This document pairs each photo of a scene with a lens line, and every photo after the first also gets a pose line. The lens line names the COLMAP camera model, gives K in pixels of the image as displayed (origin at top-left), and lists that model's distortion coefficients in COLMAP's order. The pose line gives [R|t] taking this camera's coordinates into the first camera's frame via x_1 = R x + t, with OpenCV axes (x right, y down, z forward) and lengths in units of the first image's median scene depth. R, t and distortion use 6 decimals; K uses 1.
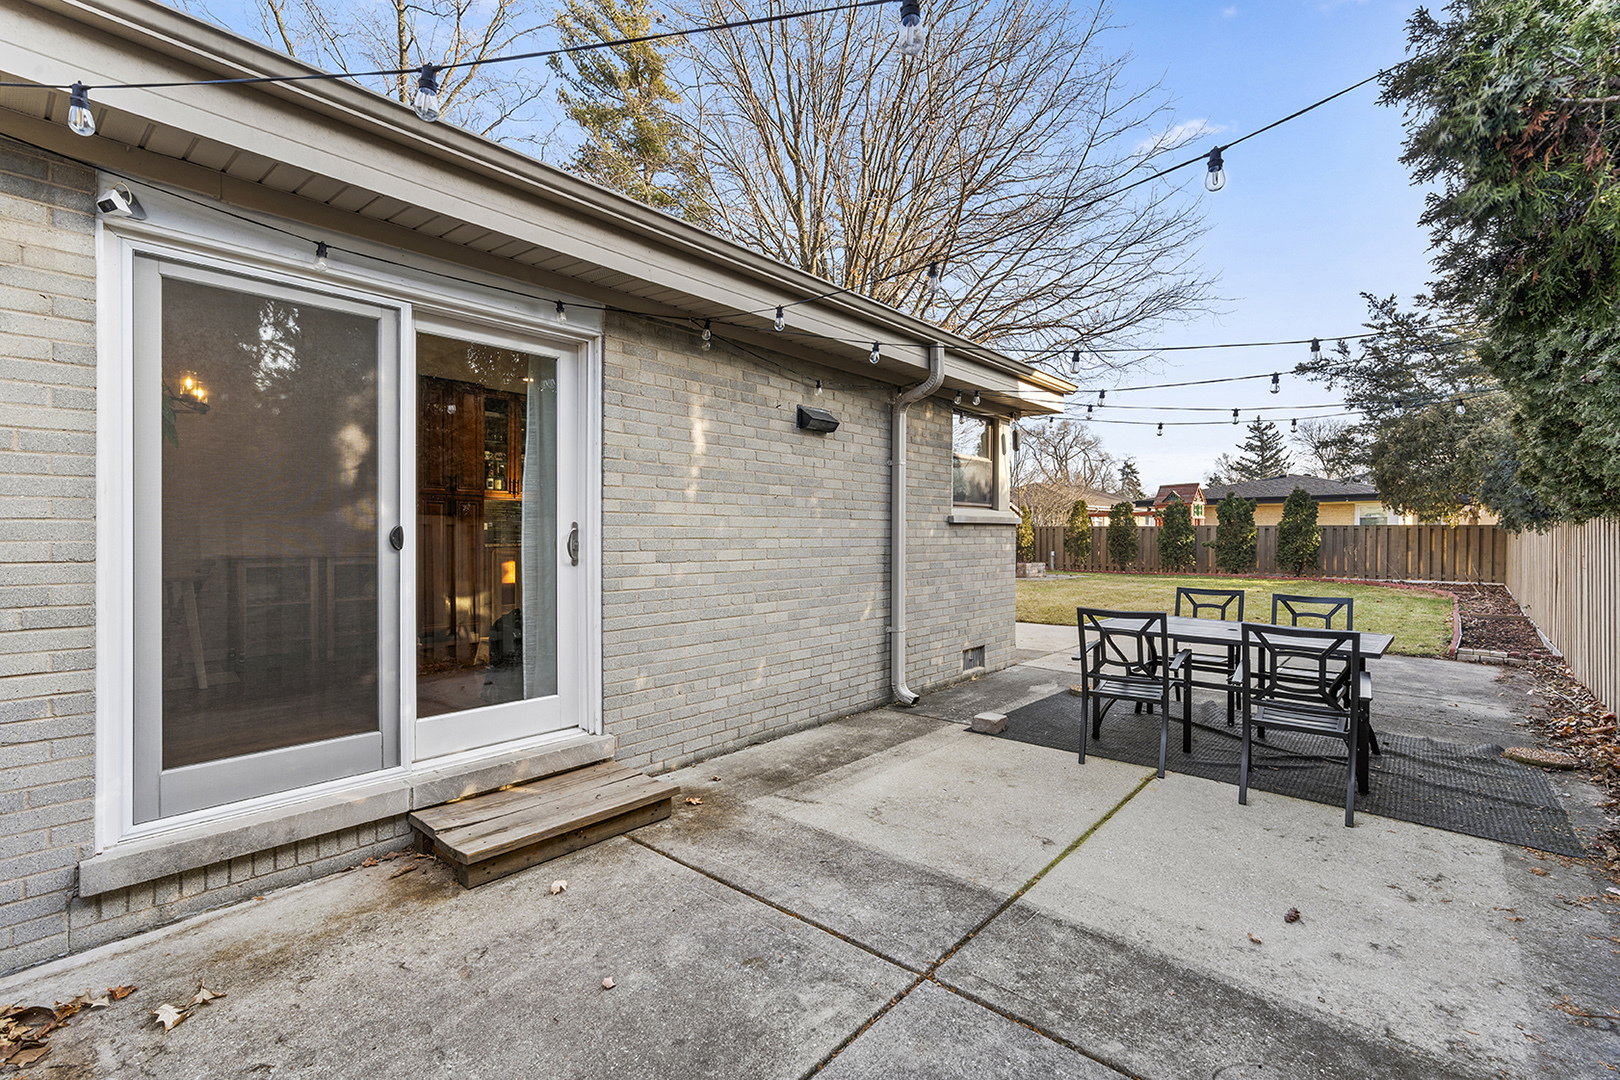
lens RADIAL K [[740.9, 0, 814.7], [0, 740.9, 540.9], [0, 0, 1]] dist [-0.003993, -0.000145]
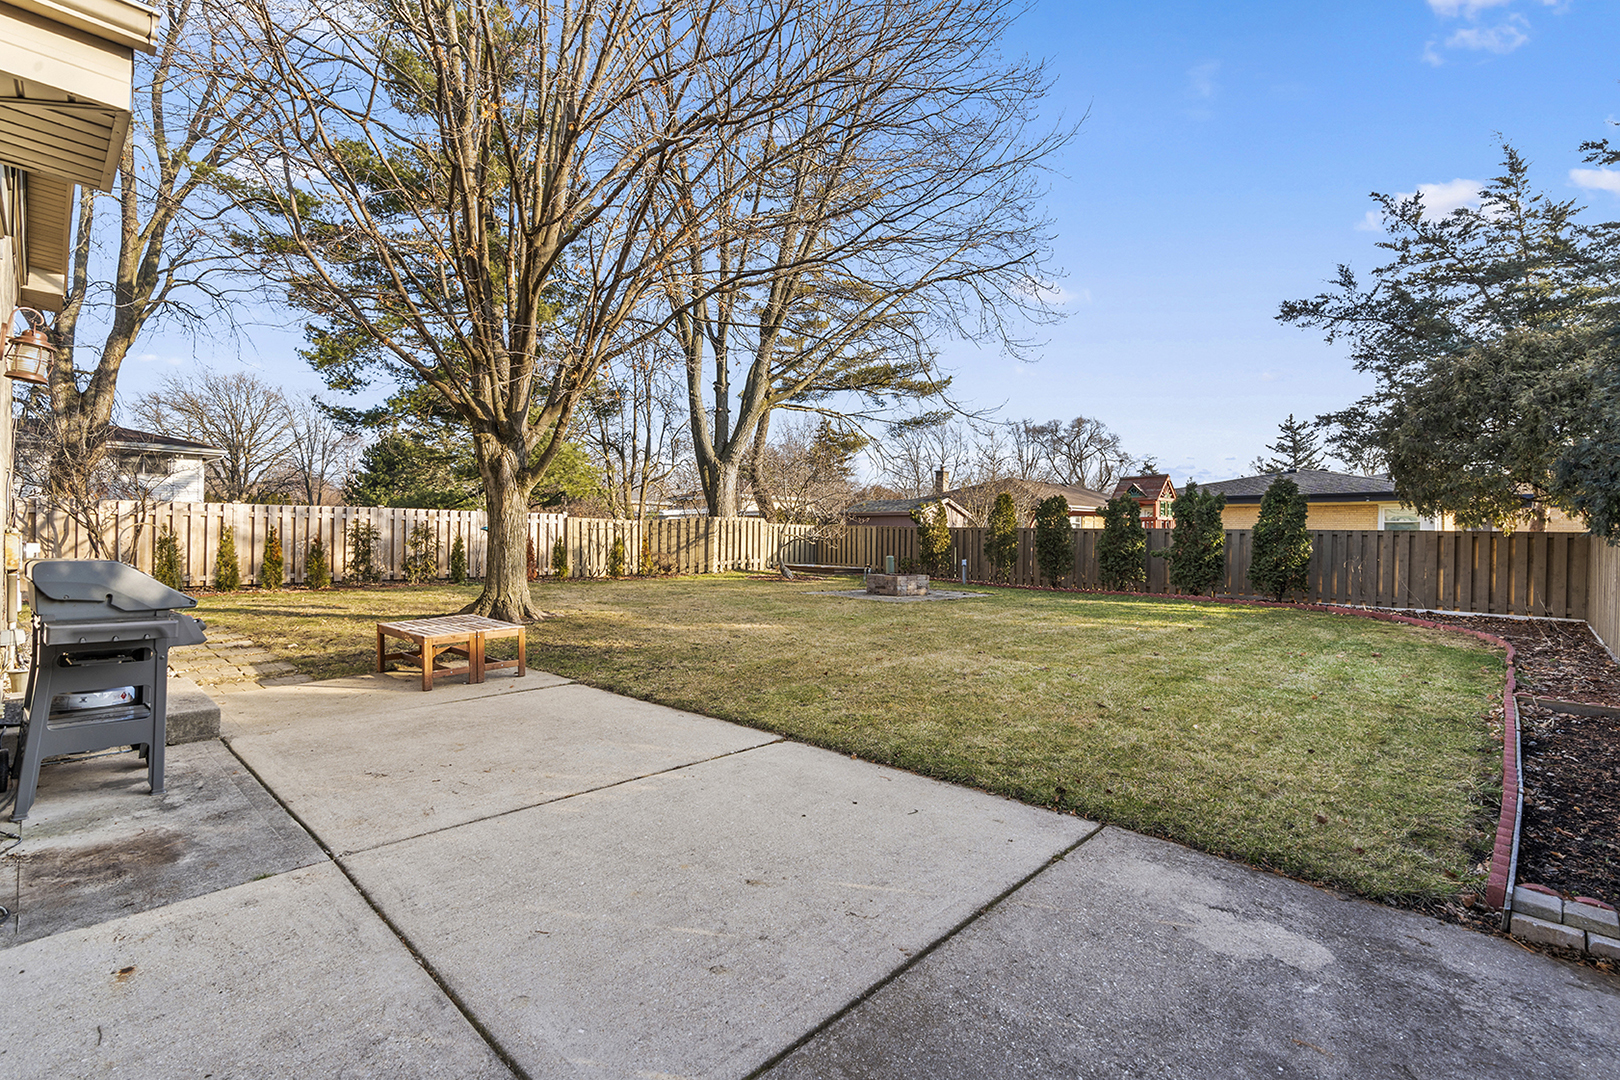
lens RADIAL K [[740.9, 0, 804.7], [0, 740.9, 538.4], [0, 0, 1]] dist [-0.003993, -0.000145]
pose [[0.998687, 0.015092, -0.048949, 0.227518], [-0.015283, 0.999877, -0.003536, -0.002701], [0.048889, 0.004279, 0.998795, 0.261569]]
